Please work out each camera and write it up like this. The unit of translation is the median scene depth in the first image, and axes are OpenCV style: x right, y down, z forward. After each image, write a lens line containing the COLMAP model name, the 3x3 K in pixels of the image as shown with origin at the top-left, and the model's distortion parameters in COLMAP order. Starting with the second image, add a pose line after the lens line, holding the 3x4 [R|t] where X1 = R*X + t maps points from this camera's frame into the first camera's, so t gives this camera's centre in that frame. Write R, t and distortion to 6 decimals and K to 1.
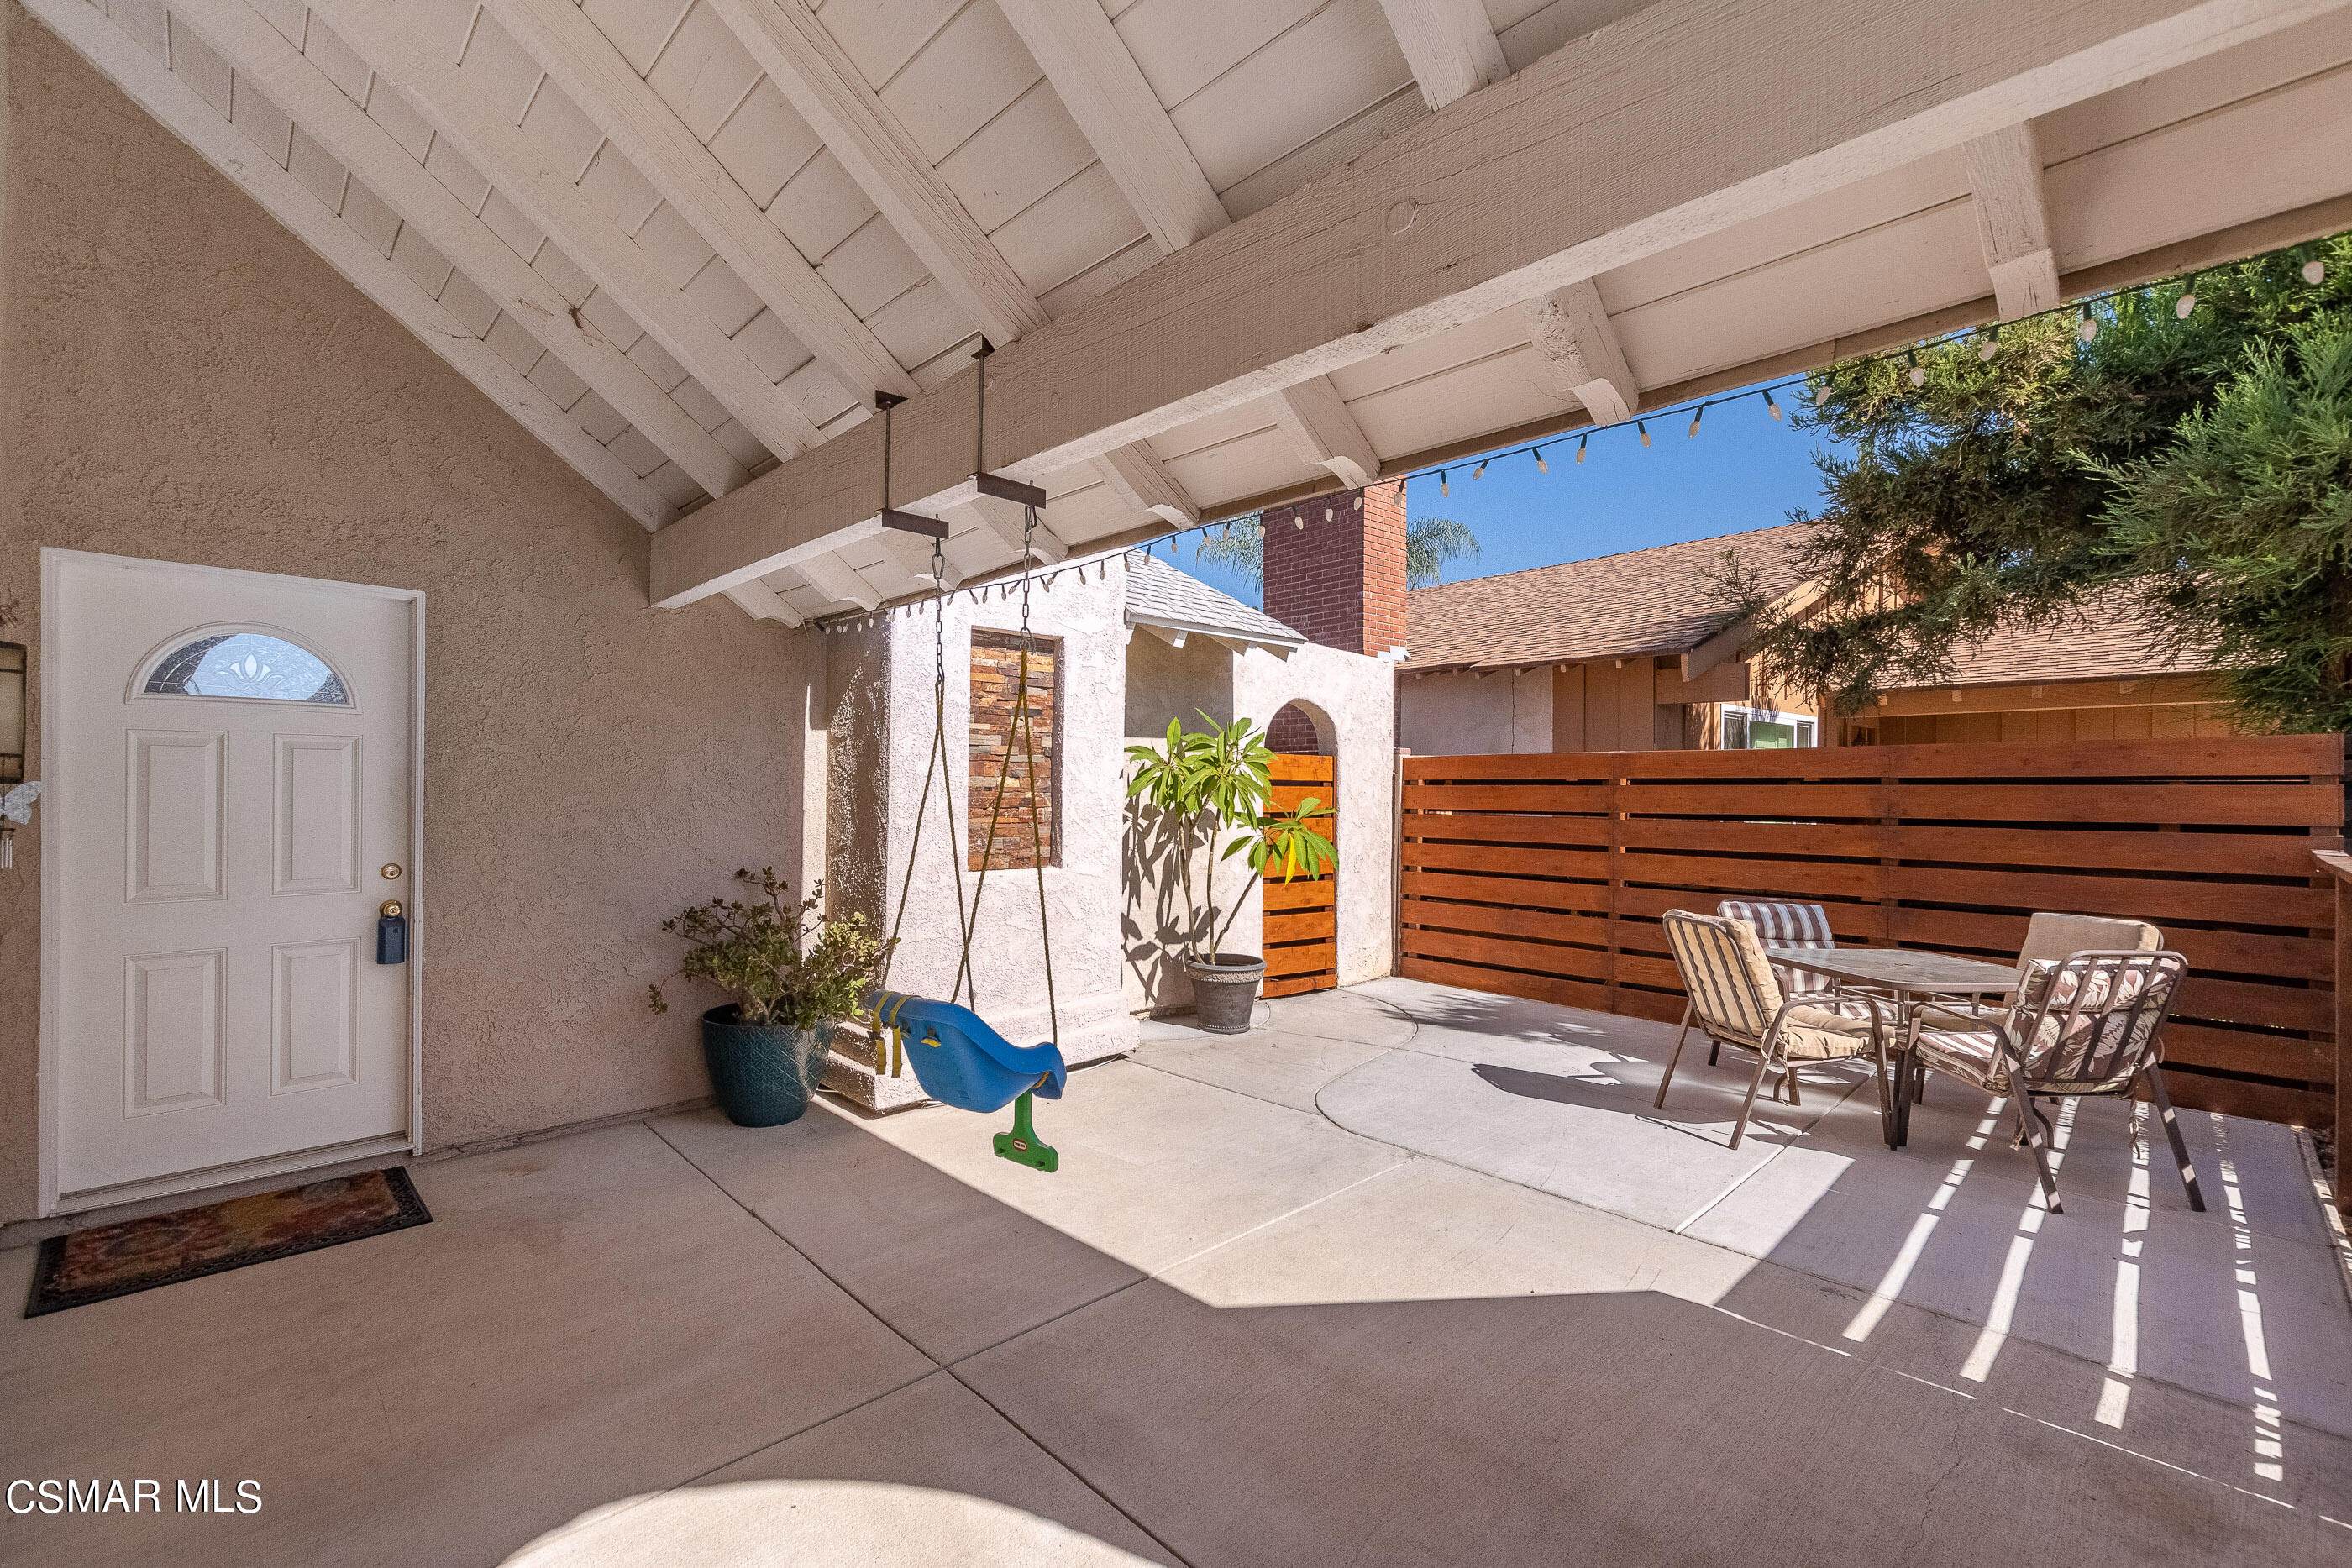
lens RADIAL K [[1026.0, 0, 1172.3], [0, 1026.0, 784.6], [0, 0, 1]] dist [0.001039, -0.001281]
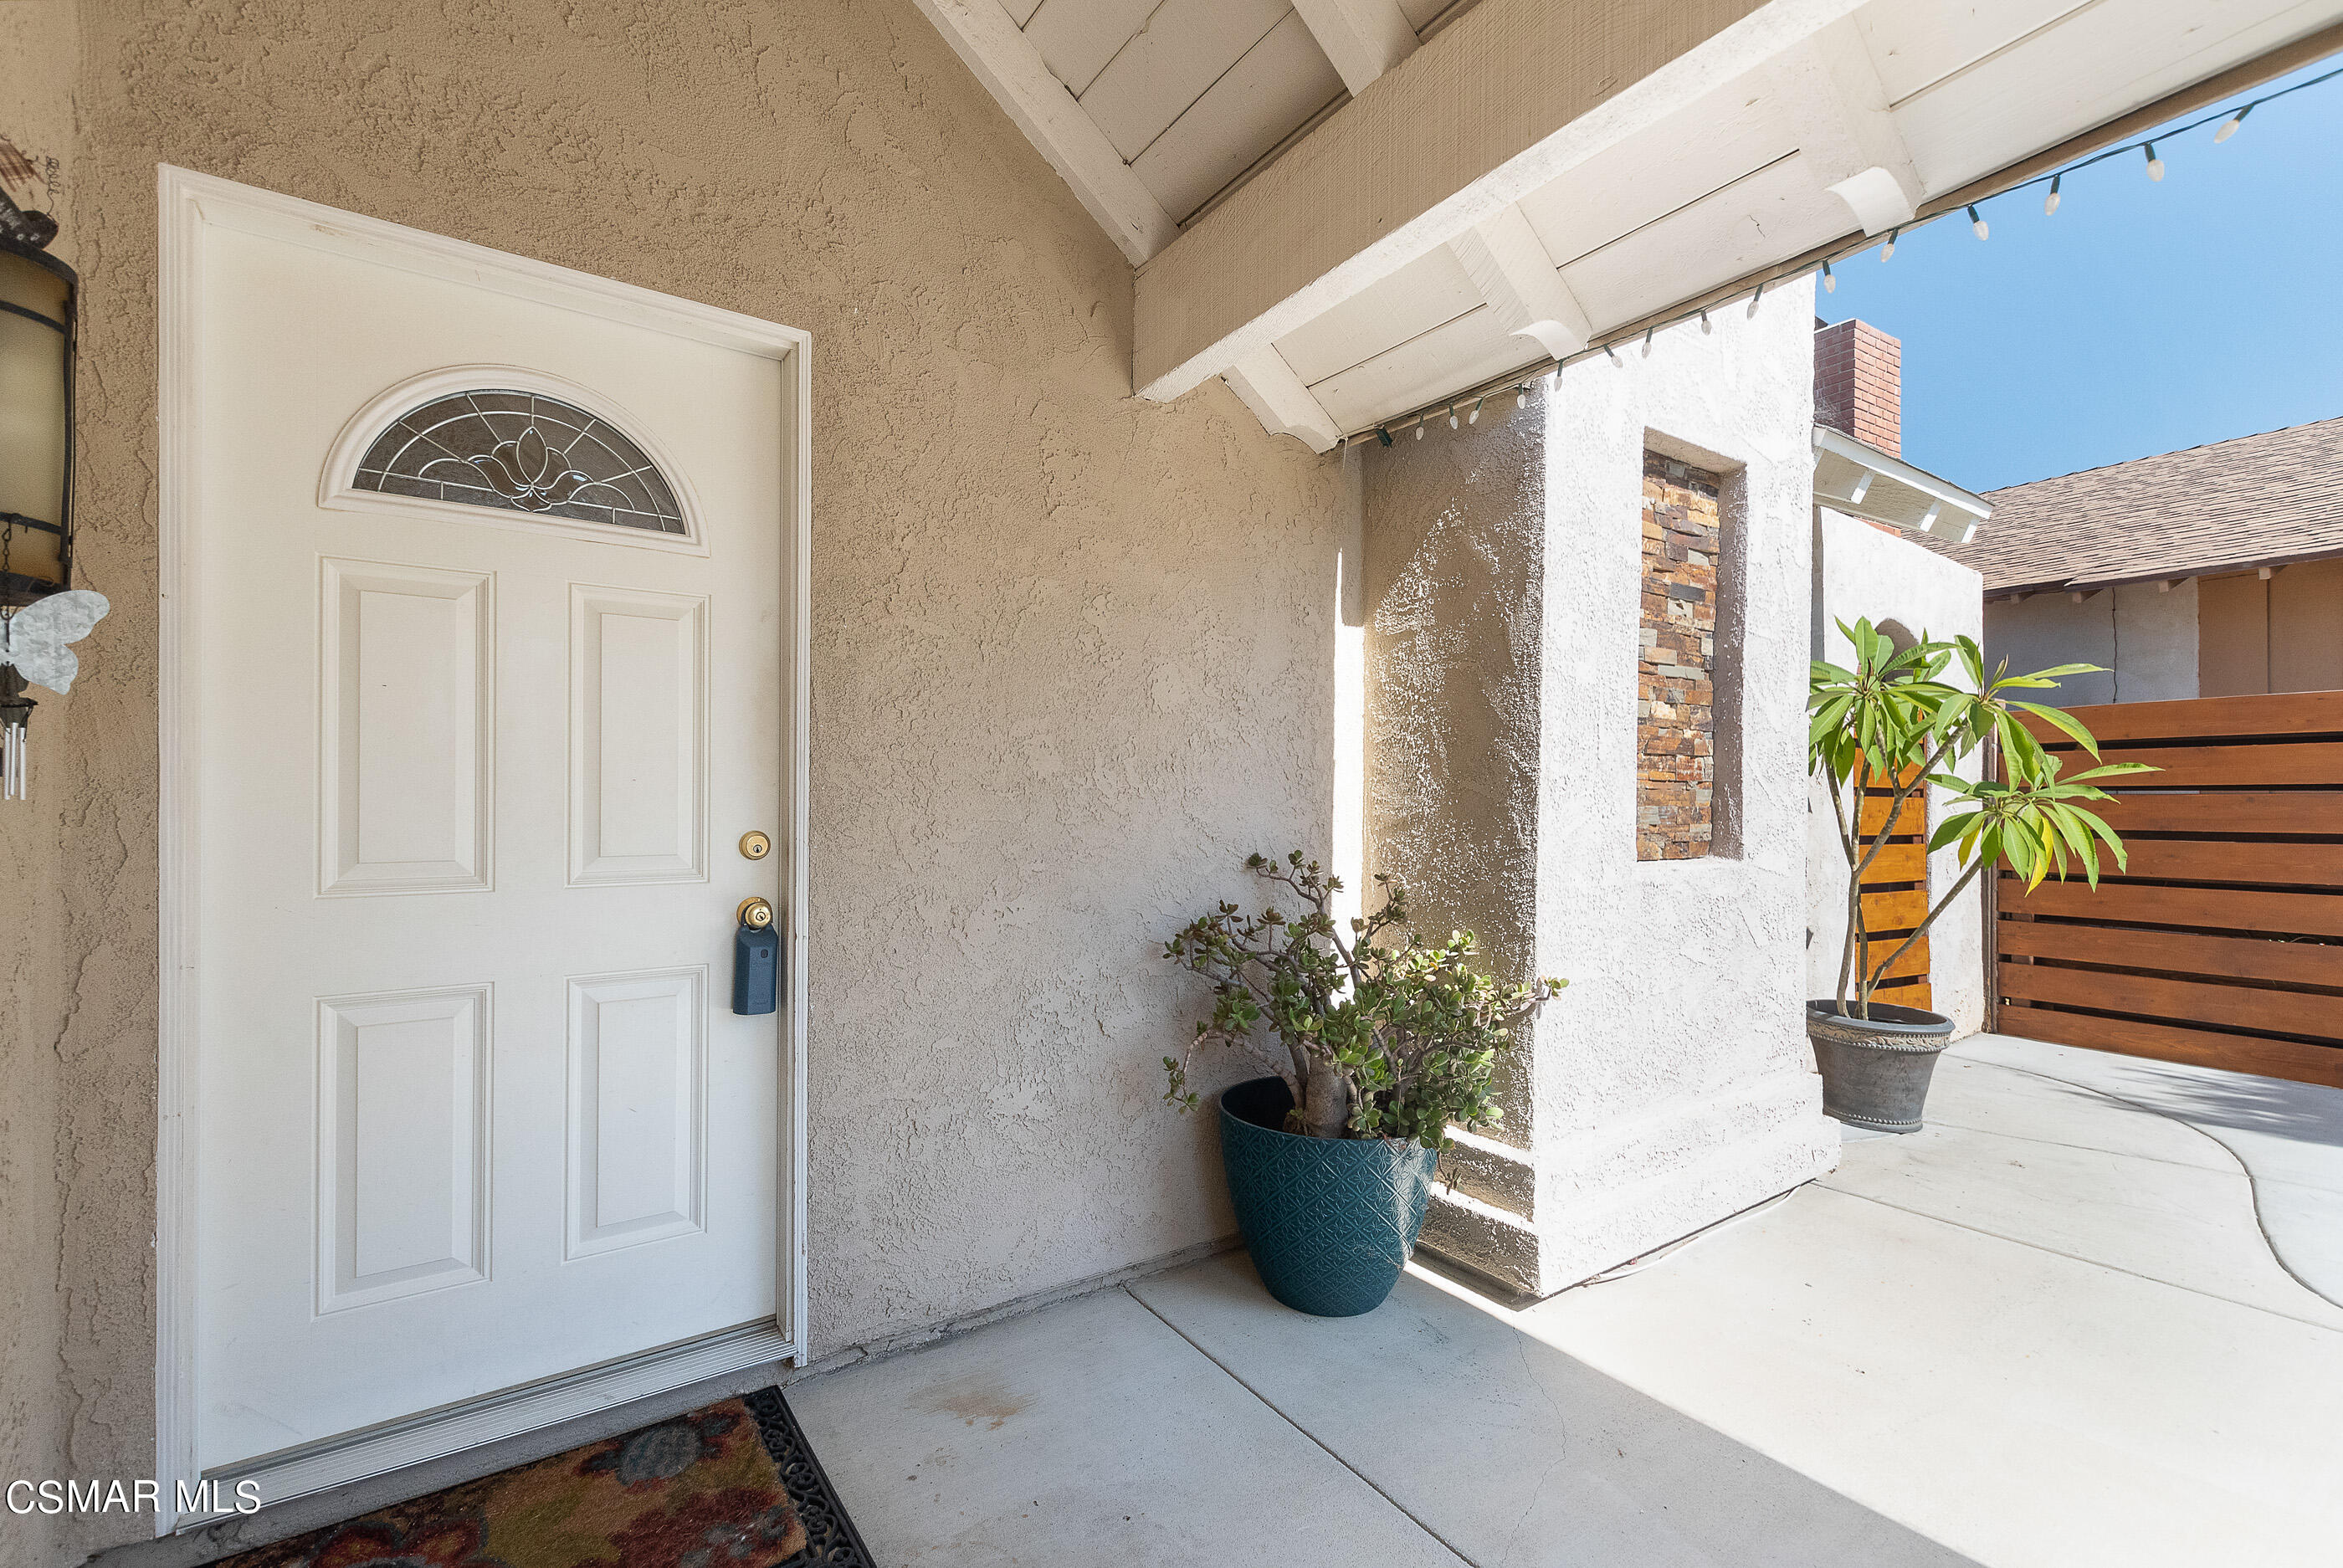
lens RADIAL K [[1015.0, 0, 1146.1], [0, 1015.0, 794.3], [0, 0, 1]] dist [0.004671, -0.001705]
pose [[0.985962, -0.006639, -0.166839, -0.432643], [0.005580, 0.999961, -0.006819, 0.058078], [0.166878, 0.005792, 0.985961, 0.464703]]
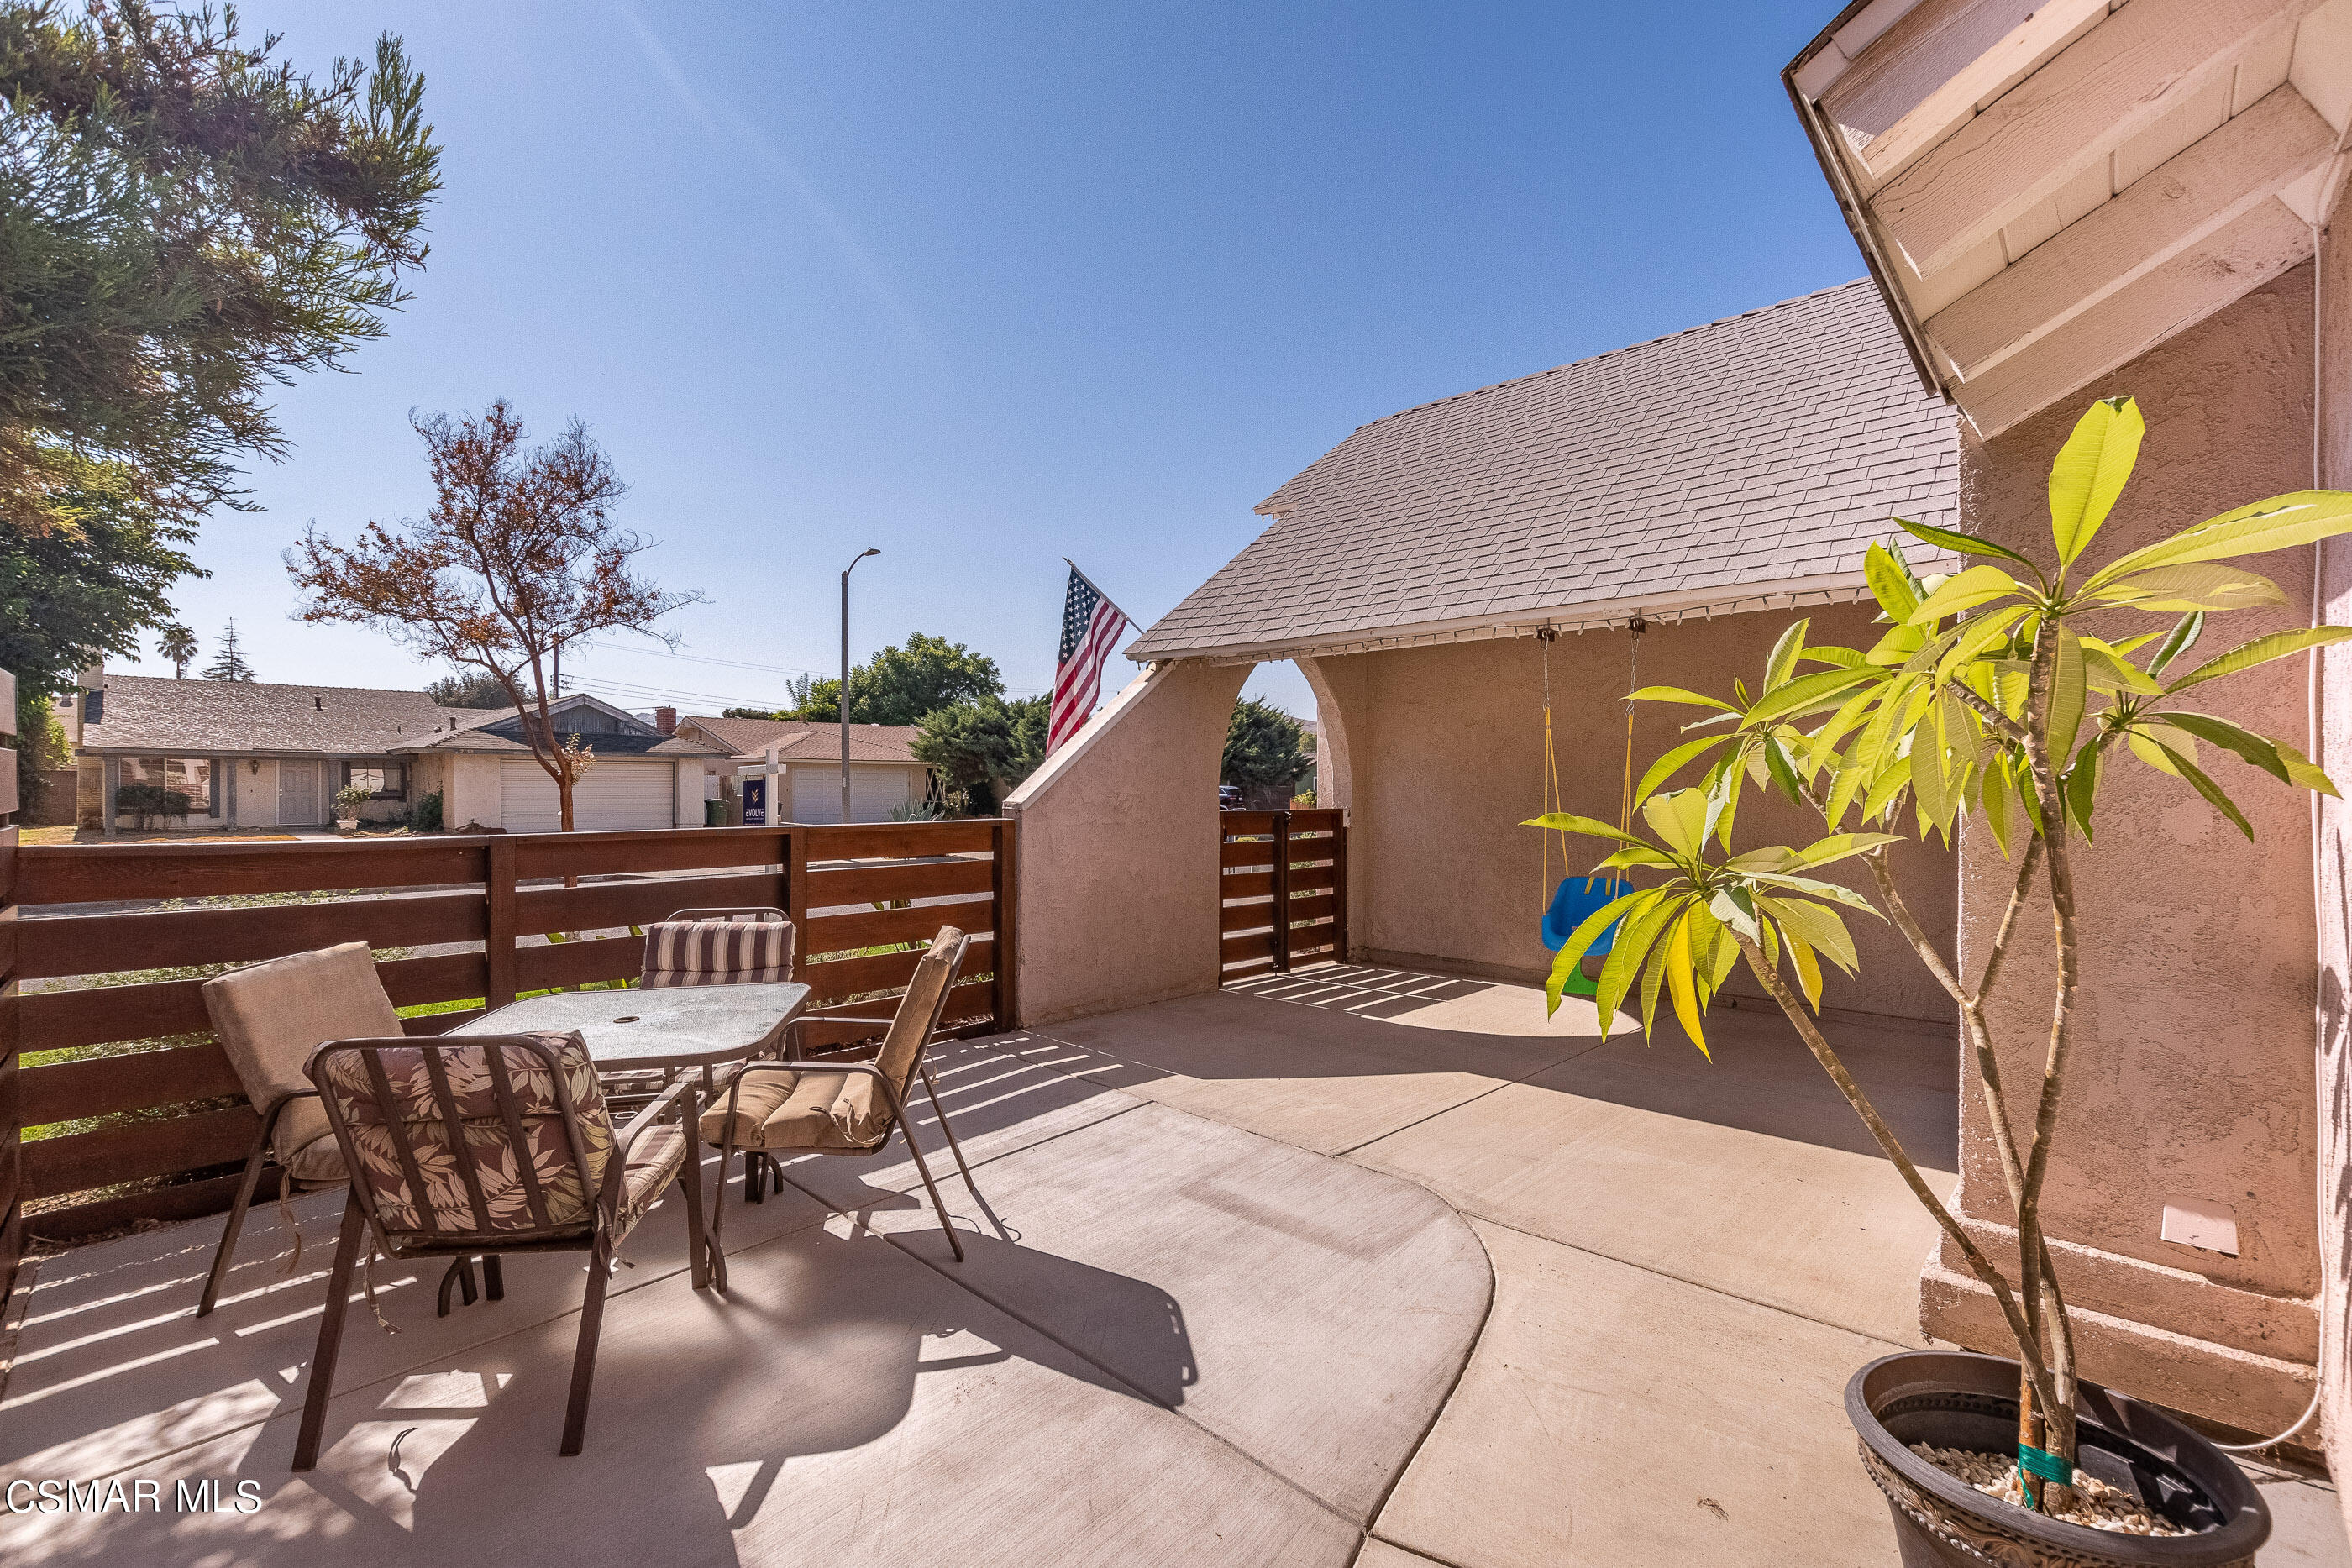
lens RADIAL K [[1026.0, 0, 1181.1], [0, 1026.0, 785.6], [0, 0, 1]] dist [0.001039, -0.001281]
pose [[-0.999186, -0.011958, -0.038523, 0.419532], [-0.011905, 0.999928, -0.001623, 0.021188], [0.038540, -0.001163, -0.999256, 1.911135]]
